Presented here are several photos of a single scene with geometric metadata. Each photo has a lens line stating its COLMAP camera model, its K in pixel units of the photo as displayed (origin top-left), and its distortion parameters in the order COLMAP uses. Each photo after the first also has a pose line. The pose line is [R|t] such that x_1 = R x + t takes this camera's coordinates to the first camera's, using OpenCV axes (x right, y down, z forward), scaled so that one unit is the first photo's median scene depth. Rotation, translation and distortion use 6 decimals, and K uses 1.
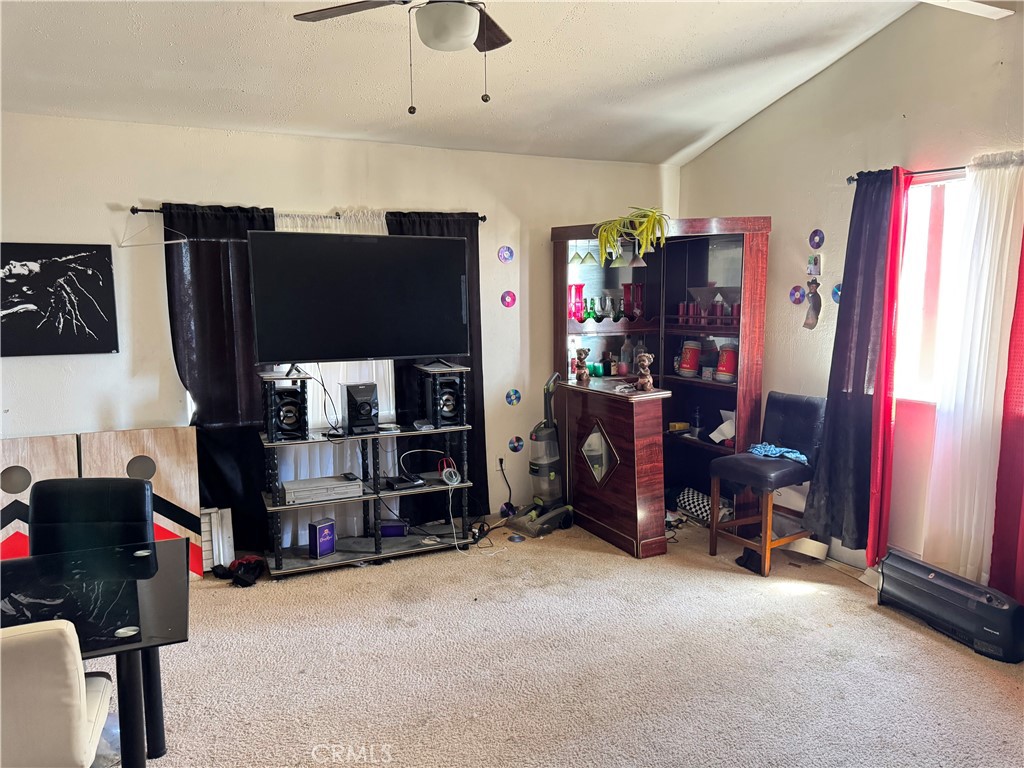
lens RADIAL K [[723.6, 0, 512.0], [0, 723.6, 384.0], [0, 0, 1]] dist [0.071973, -0.097770]
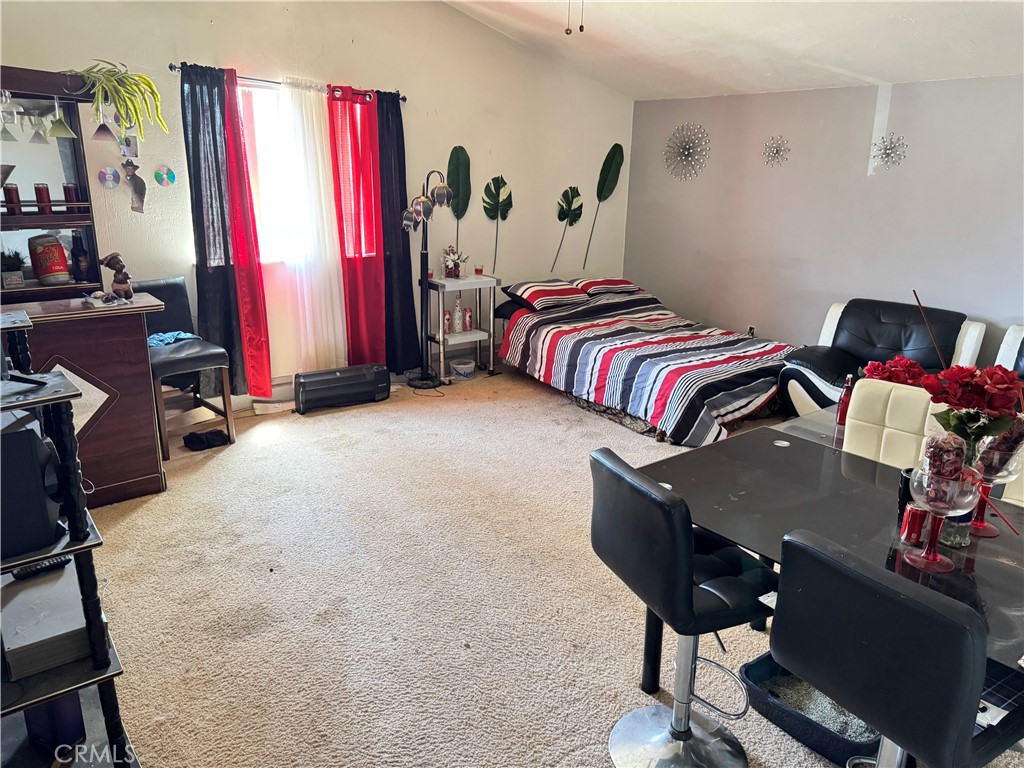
lens RADIAL K [[723.6, 0, 512.0], [0, 723.6, 384.0], [0, 0, 1]] dist [0.071973, -0.097770]
pose [[-0.259798, -0.262515, 0.929296, -0.819930], [0.104453, 0.949054, 0.297297, -0.112306], [-0.959997, 0.174305, -0.219142, 0.885922]]
